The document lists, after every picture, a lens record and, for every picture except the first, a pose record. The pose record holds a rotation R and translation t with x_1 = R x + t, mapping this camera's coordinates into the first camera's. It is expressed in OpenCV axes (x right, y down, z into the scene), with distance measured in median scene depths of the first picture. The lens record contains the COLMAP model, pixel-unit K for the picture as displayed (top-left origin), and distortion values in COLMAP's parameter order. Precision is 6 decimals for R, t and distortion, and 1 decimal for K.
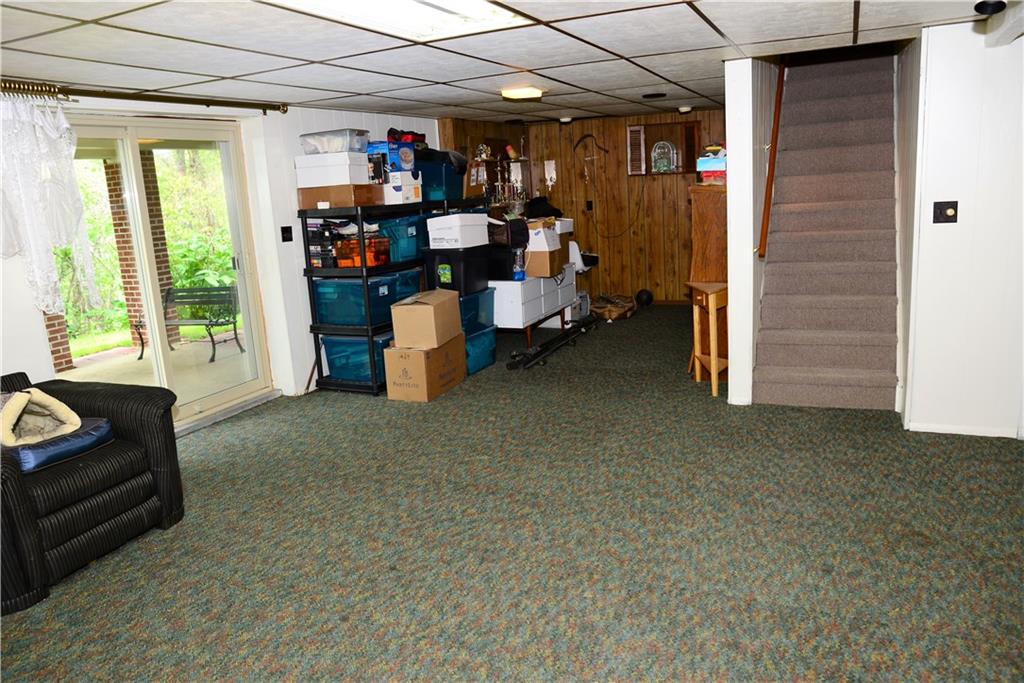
lens RADIAL K [[706.1, 0, 513.1], [0, 706.1, 342.1], [0, 0, 1]] dist [-0.078238, 0.022705]
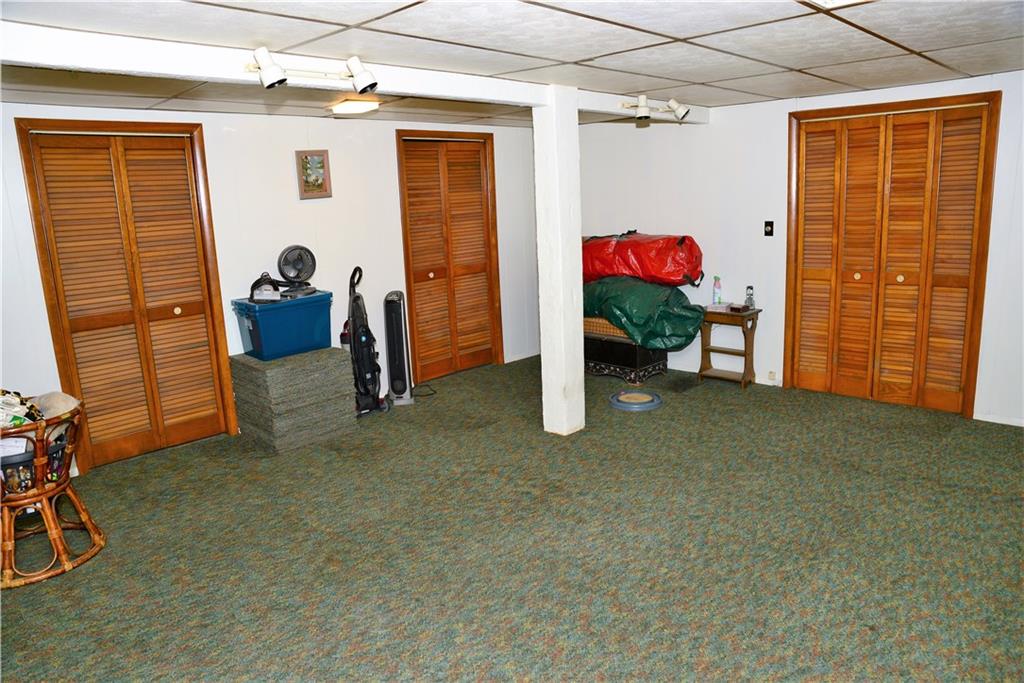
lens RADIAL K [[706.1, 0, 511.8], [0, 706.1, 341.2], [0, 0, 1]] dist [-0.078238, 0.022705]
pose [[-0.935985, 0.028466, 0.350887, -0.064791], [0.165813, 0.914889, 0.368081, -0.406607], [-0.310545, 0.402700, -0.861042, 1.821437]]
